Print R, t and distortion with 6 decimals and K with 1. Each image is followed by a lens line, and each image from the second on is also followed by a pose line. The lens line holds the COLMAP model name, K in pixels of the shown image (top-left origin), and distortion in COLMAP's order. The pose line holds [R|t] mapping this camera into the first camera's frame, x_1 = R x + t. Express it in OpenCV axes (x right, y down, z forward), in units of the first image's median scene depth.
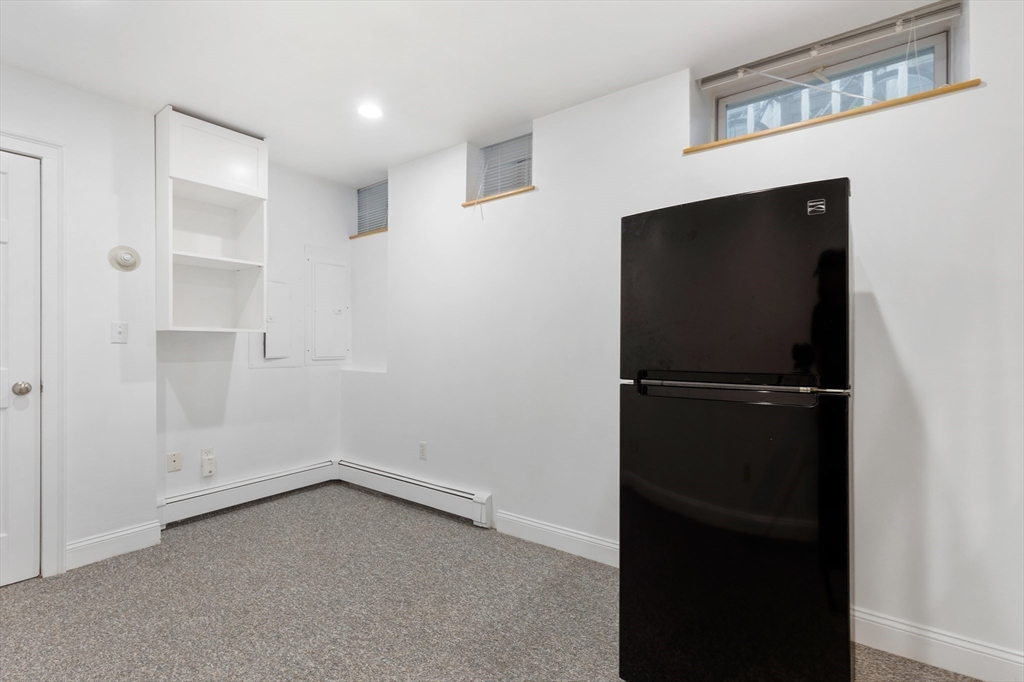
lens RADIAL K [[463.7, 0, 509.5], [0, 463.7, 344.3], [0, 0, 1]] dist [0.010753, -0.003172]
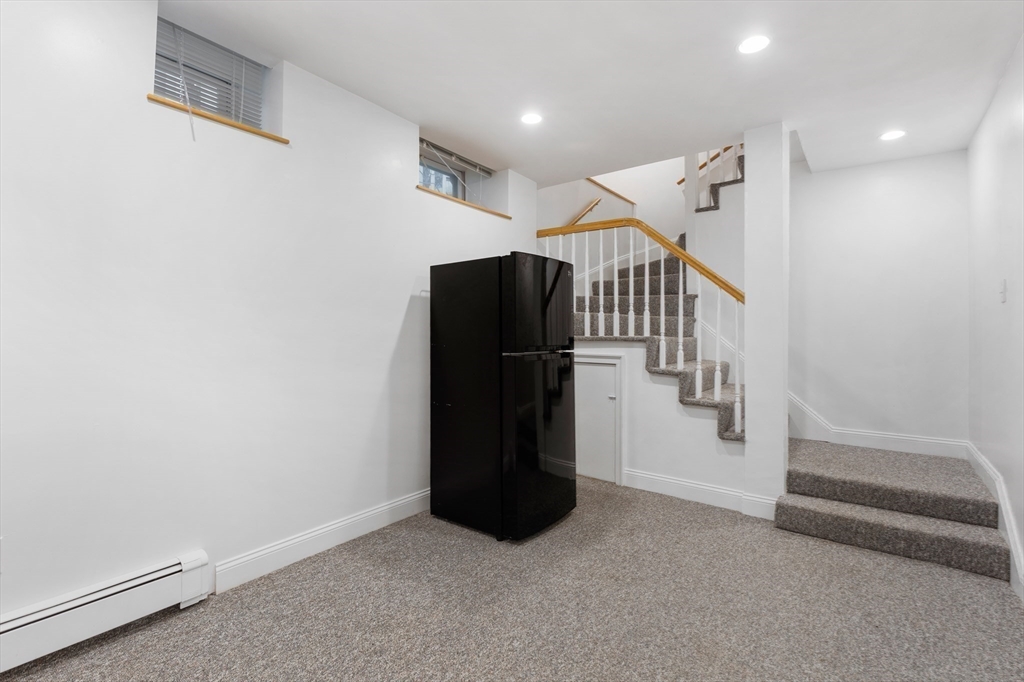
lens RADIAL K [[463.7, 0, 509.9], [0, 463.7, 335.1], [0, 0, 1]] dist [0.010753, -0.003172]
pose [[0.012100, -0.004663, 0.999916, -0.836235], [-0.003695, 0.999982, 0.004708, 0.004154], [-0.999920, -0.003752, 0.012082, 0.629116]]
